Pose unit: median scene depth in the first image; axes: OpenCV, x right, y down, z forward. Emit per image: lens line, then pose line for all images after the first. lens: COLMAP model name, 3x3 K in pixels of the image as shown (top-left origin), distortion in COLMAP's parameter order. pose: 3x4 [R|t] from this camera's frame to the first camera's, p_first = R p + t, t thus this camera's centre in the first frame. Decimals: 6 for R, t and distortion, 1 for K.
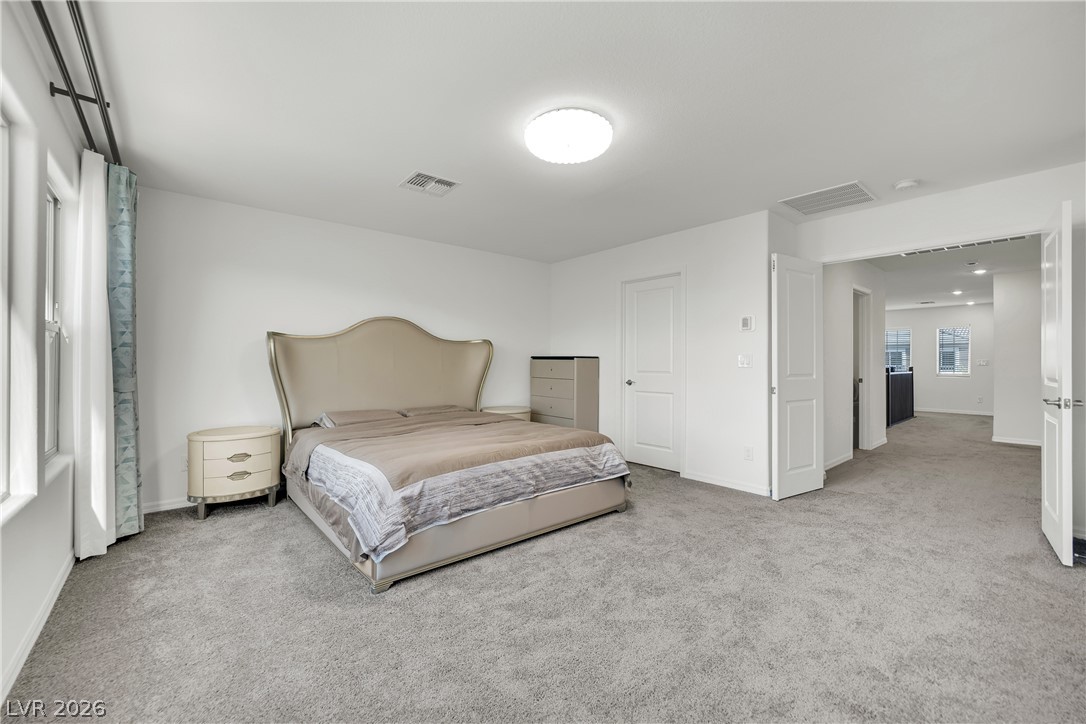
lens RADIAL K [[447.5, 0, 543.0], [0, 447.5, 362.0], [0, 0, 1]] dist [-0.002069, 0.000031]
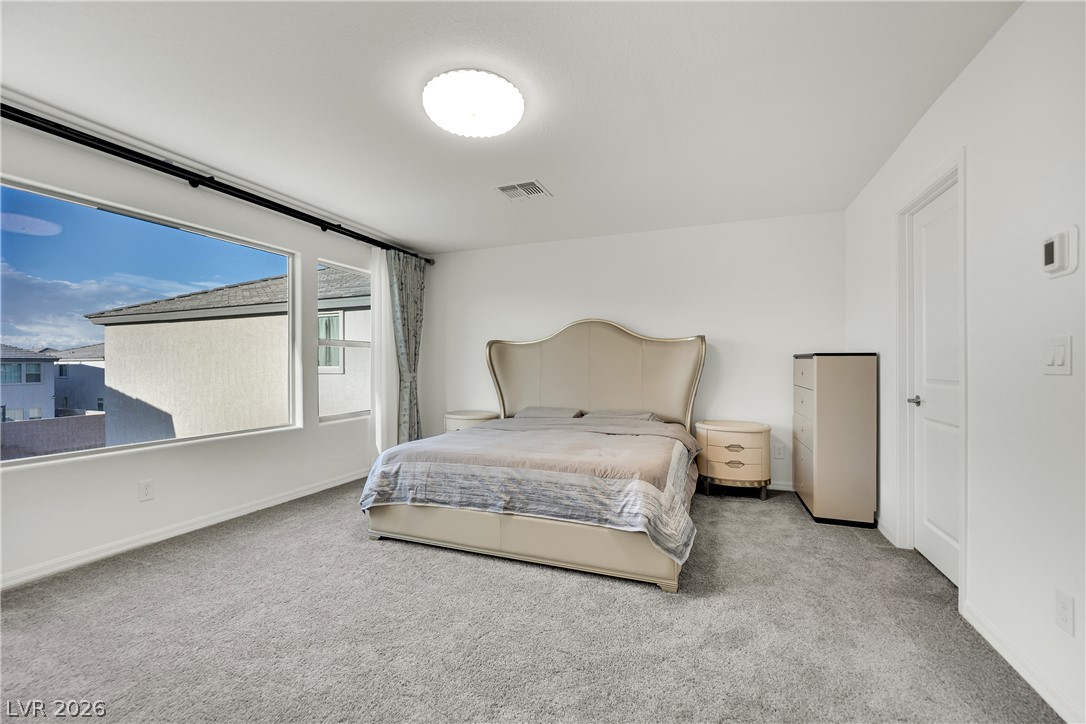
lens RADIAL K [[447.5, 0, 543.0], [0, 447.5, 362.0], [0, 0, 1]] dist [-0.002069, 0.000031]
pose [[0.478870, -0.002606, -0.877882, 0.776790], [0.003919, 0.999992, -0.000830, -0.001302], [0.877877, -0.003043, 0.478876, 0.615479]]
